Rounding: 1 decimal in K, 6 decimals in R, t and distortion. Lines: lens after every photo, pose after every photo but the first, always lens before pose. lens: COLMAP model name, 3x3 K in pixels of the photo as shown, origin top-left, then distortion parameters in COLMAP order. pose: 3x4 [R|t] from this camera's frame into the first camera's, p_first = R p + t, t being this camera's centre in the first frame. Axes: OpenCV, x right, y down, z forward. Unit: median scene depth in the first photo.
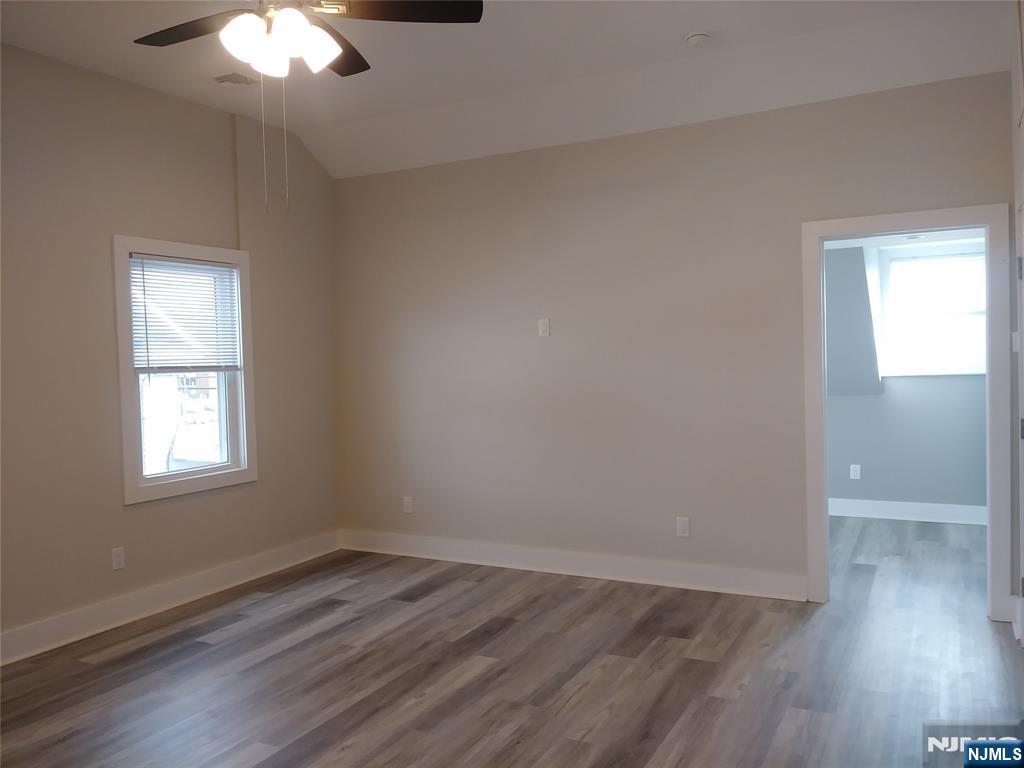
lens RADIAL K [[813.5, 0, 512.0], [0, 813.5, 384.0], [0, 0, 1]] dist [0.006849, -0.002986]
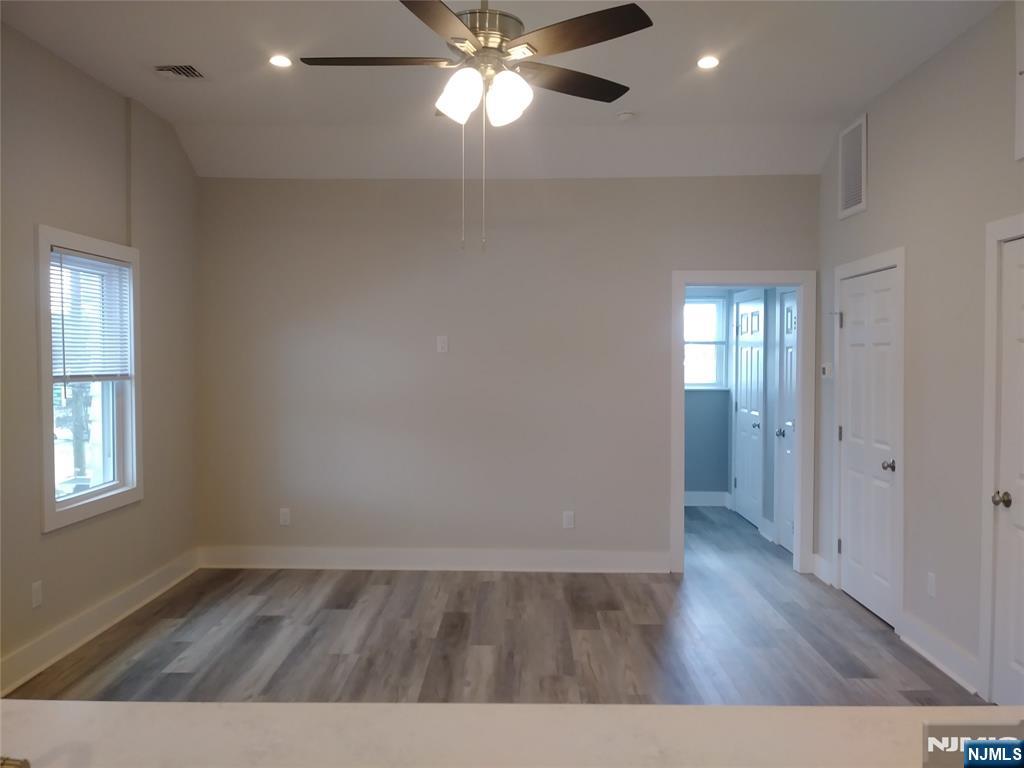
lens RADIAL K [[806.2, 0, 512.0], [0, 806.2, 384.0], [0, 0, 1]] dist [0.046718, -0.092393]
pose [[0.895163, 0.013526, 0.445533, -0.402689], [-0.011030, 0.999906, -0.008197, -0.009725], [-0.445602, 0.002423, 0.895228, -0.004176]]
